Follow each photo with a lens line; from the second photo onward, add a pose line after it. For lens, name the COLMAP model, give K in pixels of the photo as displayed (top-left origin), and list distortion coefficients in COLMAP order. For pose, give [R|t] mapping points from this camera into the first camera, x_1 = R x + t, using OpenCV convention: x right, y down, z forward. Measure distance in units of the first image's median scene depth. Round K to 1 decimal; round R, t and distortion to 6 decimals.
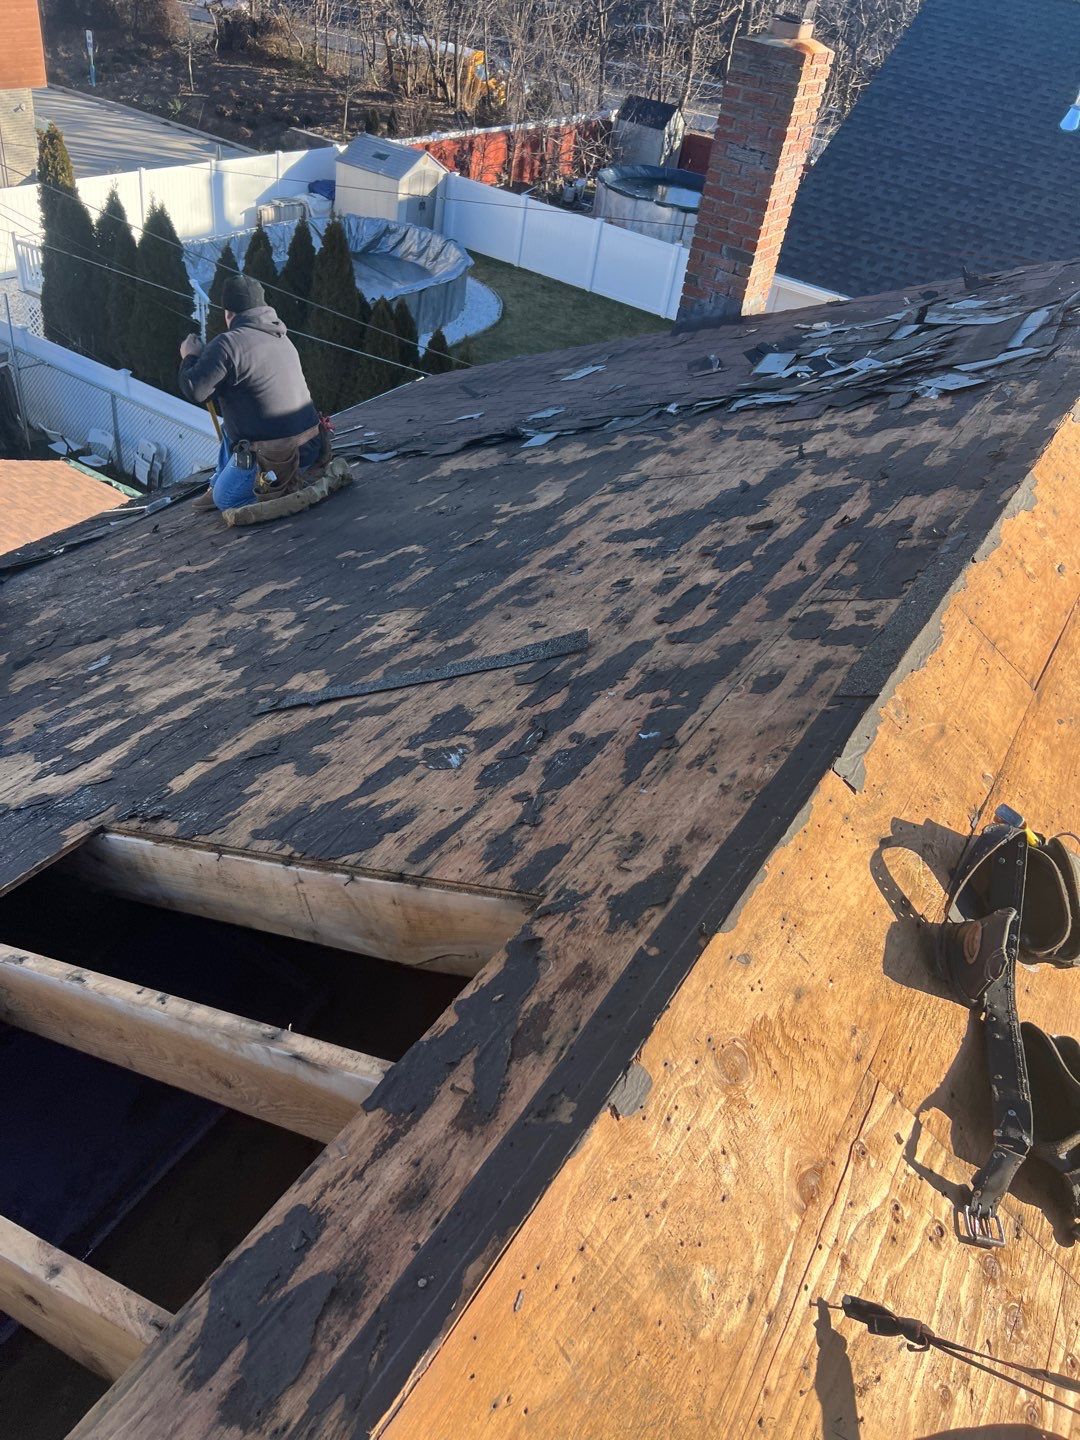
lens RADIAL K [[1038.0, 0, 540.0], [0, 1038.0, 720.0], [0, 0, 1]] dist [-0.008576, -0.006511]
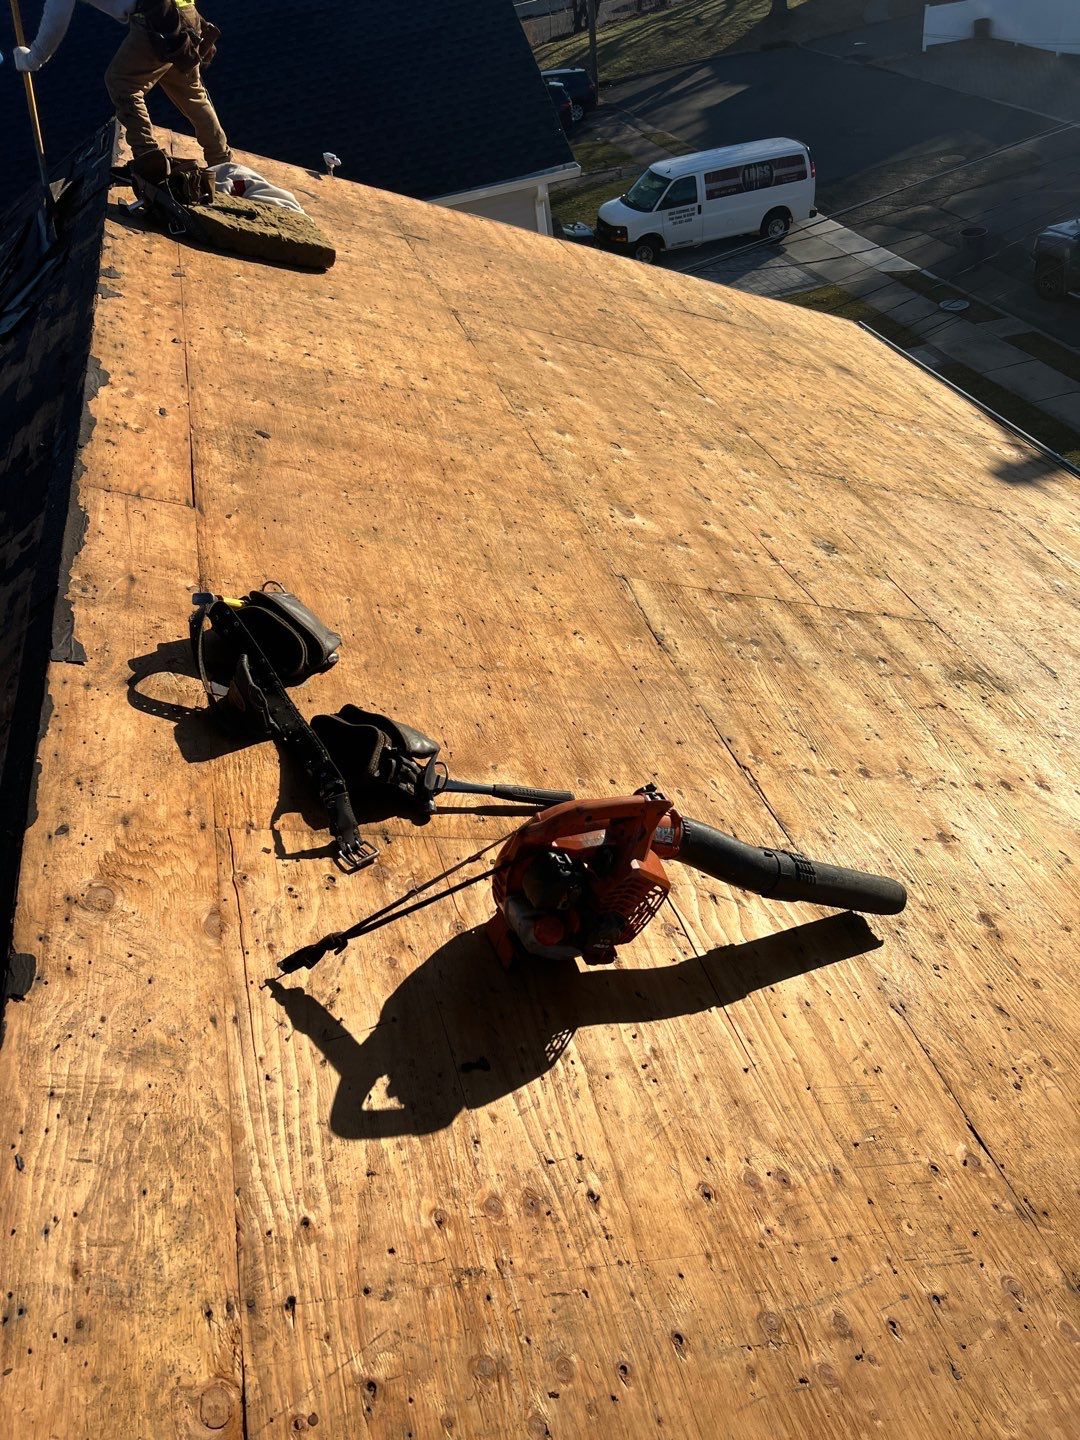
lens RADIAL K [[1038.0, 0, 540.0], [0, 1038.0, 720.0], [0, 0, 1]] dist [-0.008576, -0.006511]
pose [[0.650623, -0.642563, 0.404724, 0.155285], [0.625135, 0.755775, 0.194961, 0.244119], [-0.431156, 0.126161, 0.893414, -0.255654]]
